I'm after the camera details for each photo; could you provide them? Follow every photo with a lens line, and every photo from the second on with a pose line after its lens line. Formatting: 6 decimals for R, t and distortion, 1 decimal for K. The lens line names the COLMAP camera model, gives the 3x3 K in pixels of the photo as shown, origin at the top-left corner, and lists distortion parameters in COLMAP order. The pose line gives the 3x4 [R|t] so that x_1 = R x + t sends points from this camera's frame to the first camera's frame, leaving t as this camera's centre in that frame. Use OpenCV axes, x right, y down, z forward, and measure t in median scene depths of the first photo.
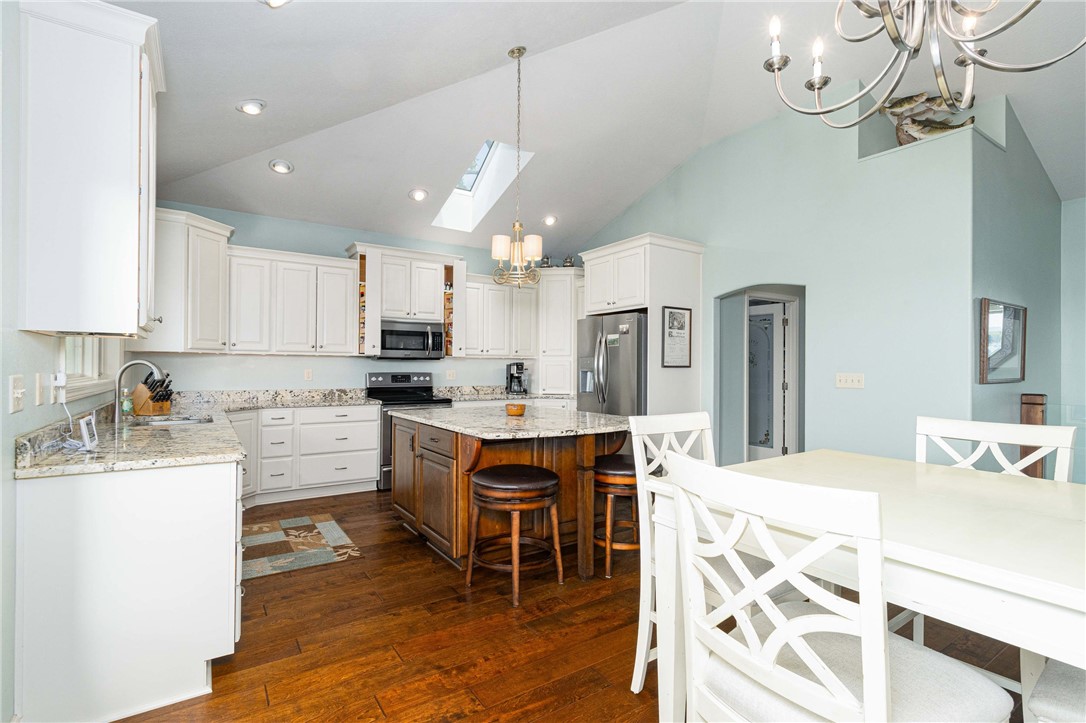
lens RADIAL K [[505.8, 0, 542.6], [0, 505.8, 365.6], [0, 0, 1]] dist [0.002203, 0.000573]
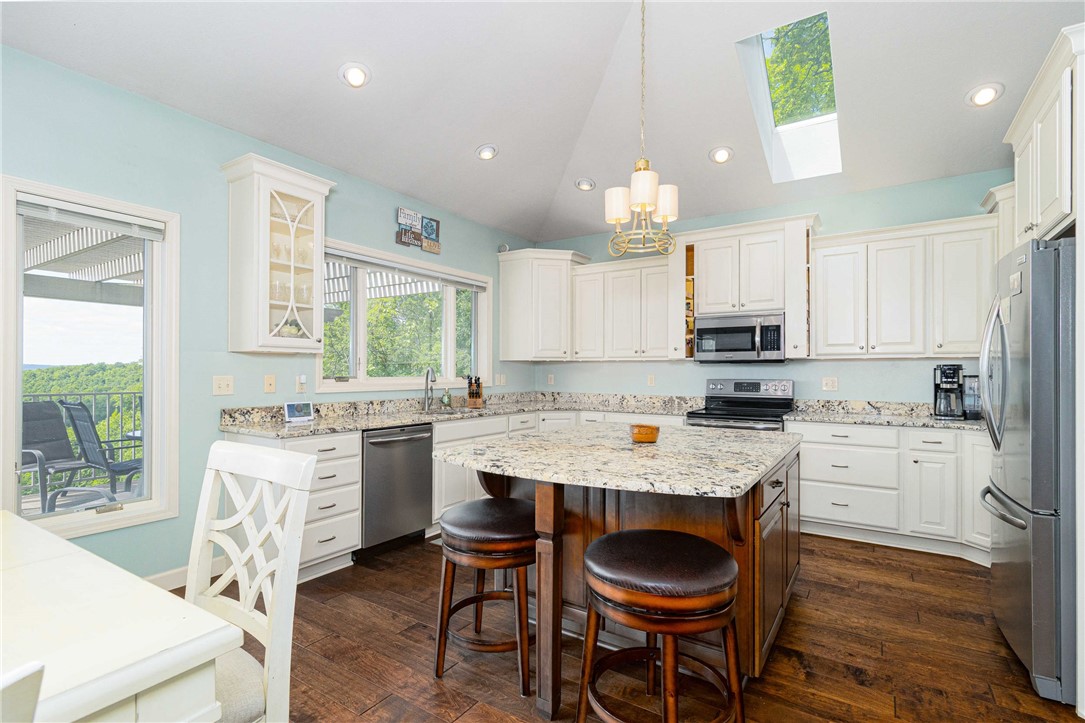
lens RADIAL K [[514.5, 0, 538.8], [0, 514.5, 366.5], [0, 0, 1]] dist [0.010797, -0.000021]
pose [[0.387027, -0.010436, -0.922009, 0.362681], [0.004750, 0.999945, -0.009324, -0.000328], [0.922056, -0.000771, 0.387056, 0.398436]]
